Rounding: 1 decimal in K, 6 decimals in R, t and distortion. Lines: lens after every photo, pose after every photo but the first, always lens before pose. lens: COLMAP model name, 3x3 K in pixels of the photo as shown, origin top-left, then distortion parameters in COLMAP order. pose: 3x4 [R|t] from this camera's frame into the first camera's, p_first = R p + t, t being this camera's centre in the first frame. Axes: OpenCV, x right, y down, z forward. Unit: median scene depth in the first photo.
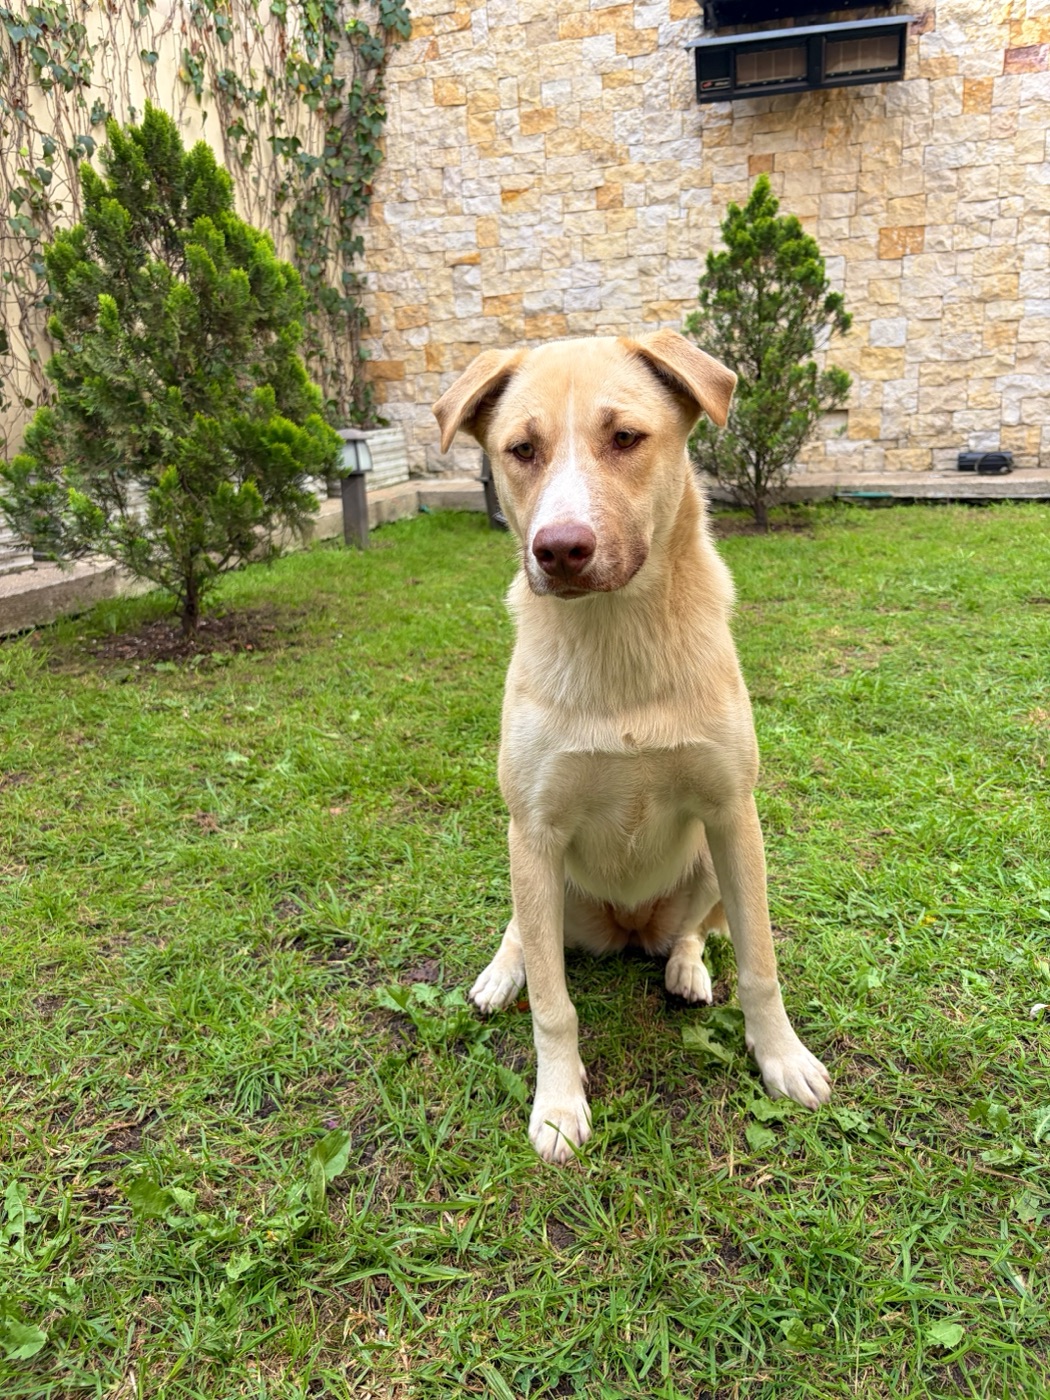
lens RADIAL K [[1189.1, 0, 519.0], [0, 1189.1, 684.9], [0, 0, 1]] dist [0.036162, -0.002773]
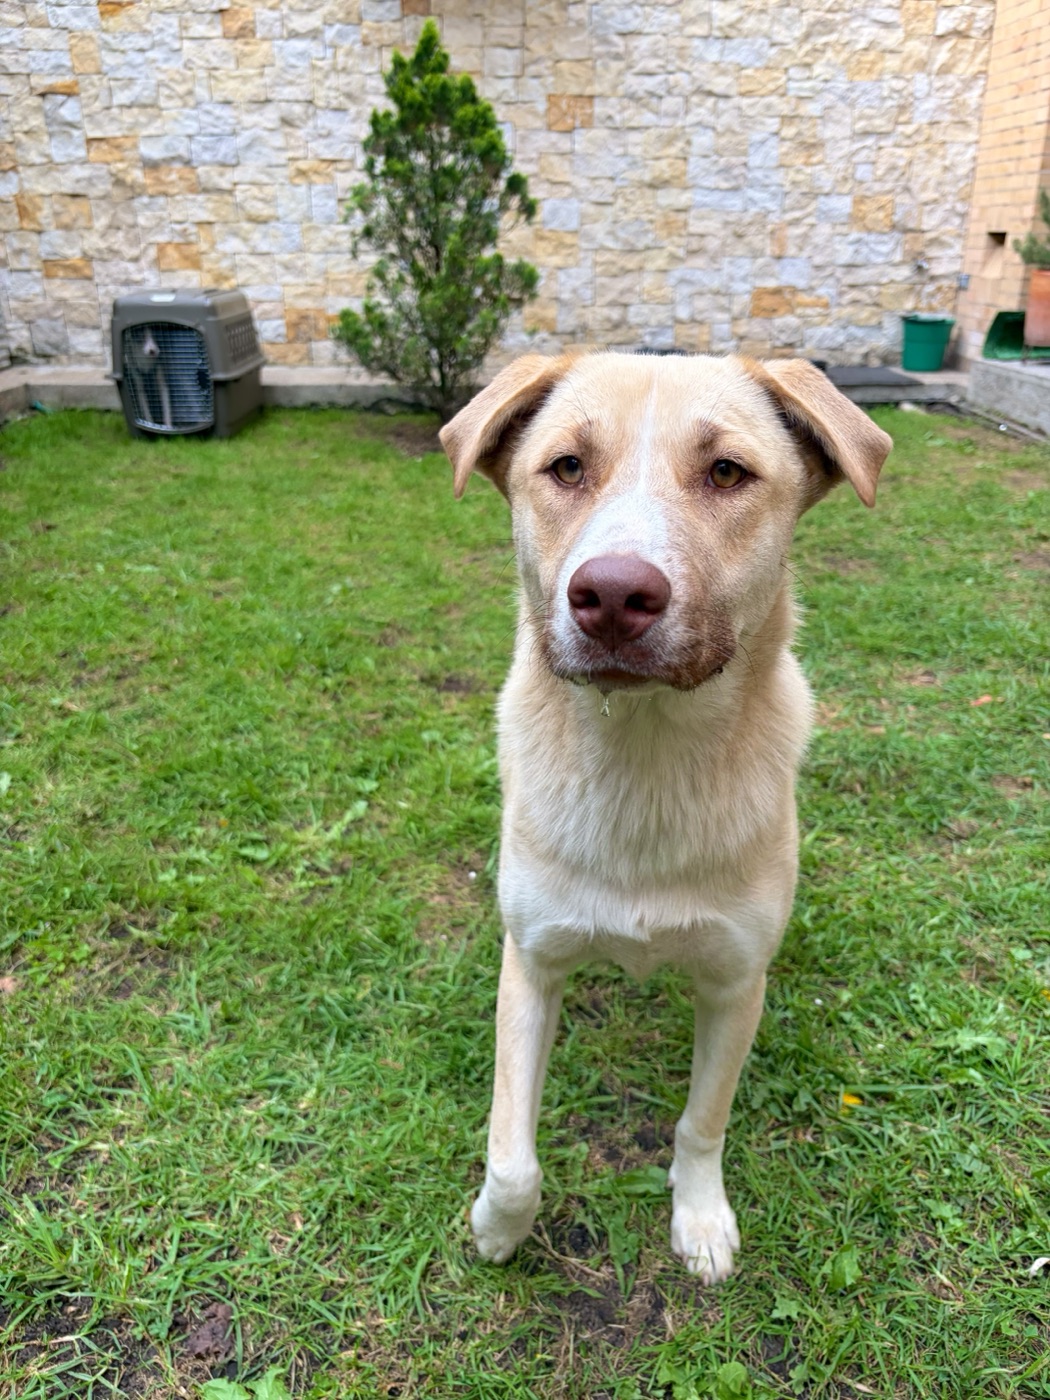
lens RADIAL K [[1134.5, 0, 548.0], [0, 1134.5, 699.4], [0, 0, 1]] dist [0.042157, -0.056826]
pose [[0.940746, -0.089960, 0.326963, -0.028441], [0.038369, 0.986217, 0.160949, -0.073883], [-0.336935, -0.138867, 0.931231, 0.139605]]
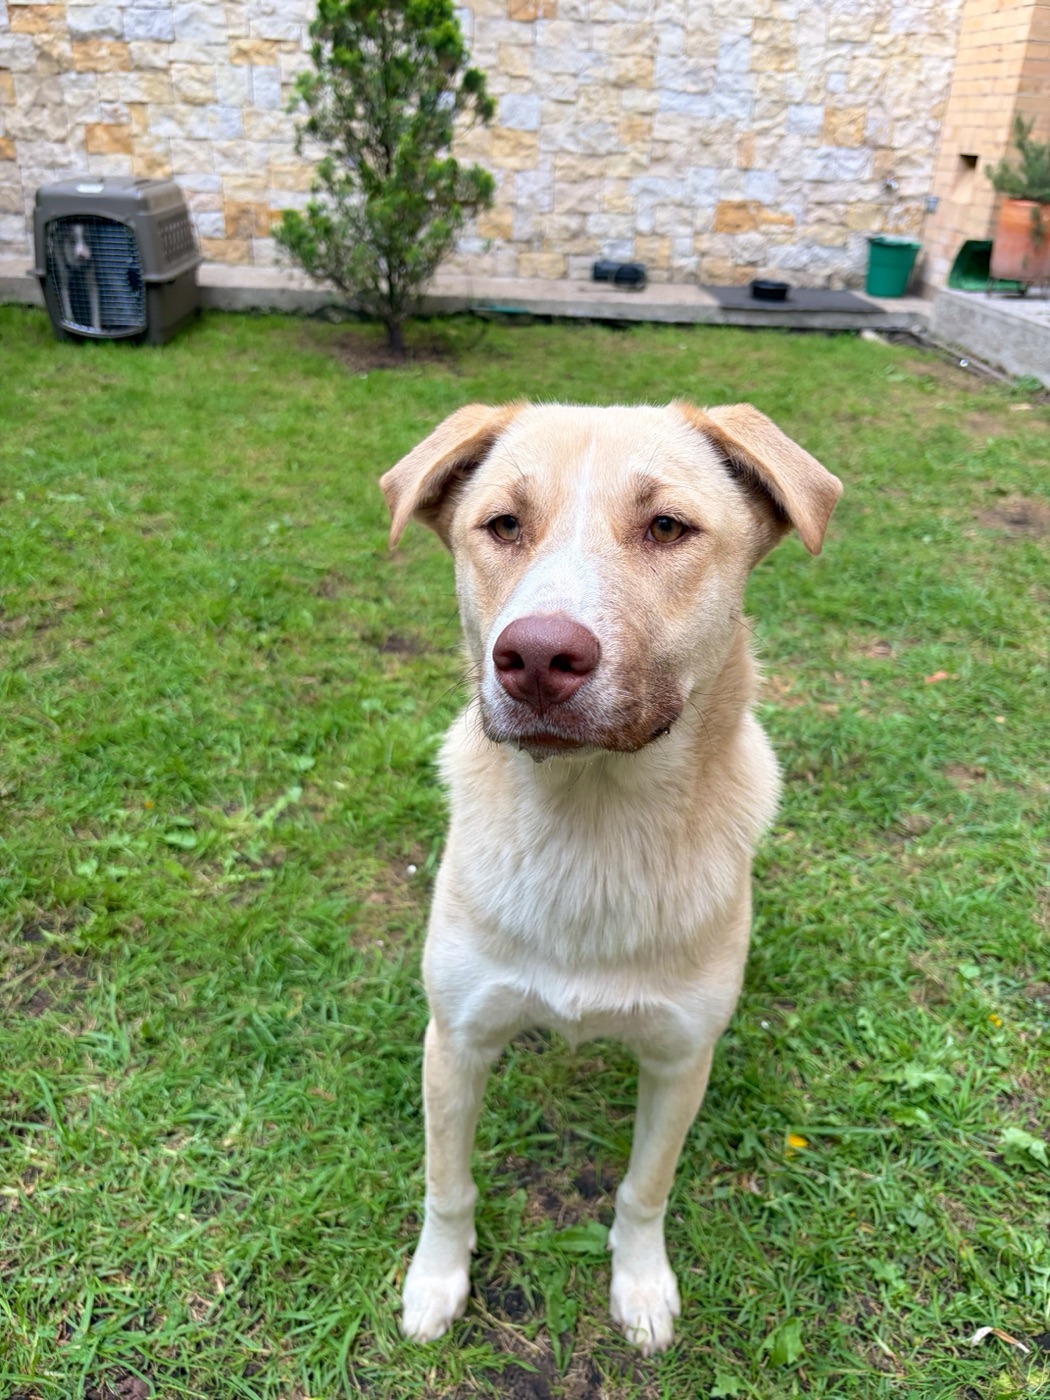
lens RADIAL K [[1125.1, 0, 551.8], [0, 1125.1, 686.2], [0, 0, 1]] dist [0.044343, -0.073458]
pose [[0.924818, -0.095573, 0.368209, -0.019318], [0.001923, 0.969088, 0.246709, -0.101702], [-0.380406, -0.227453, 0.896413, 0.165970]]
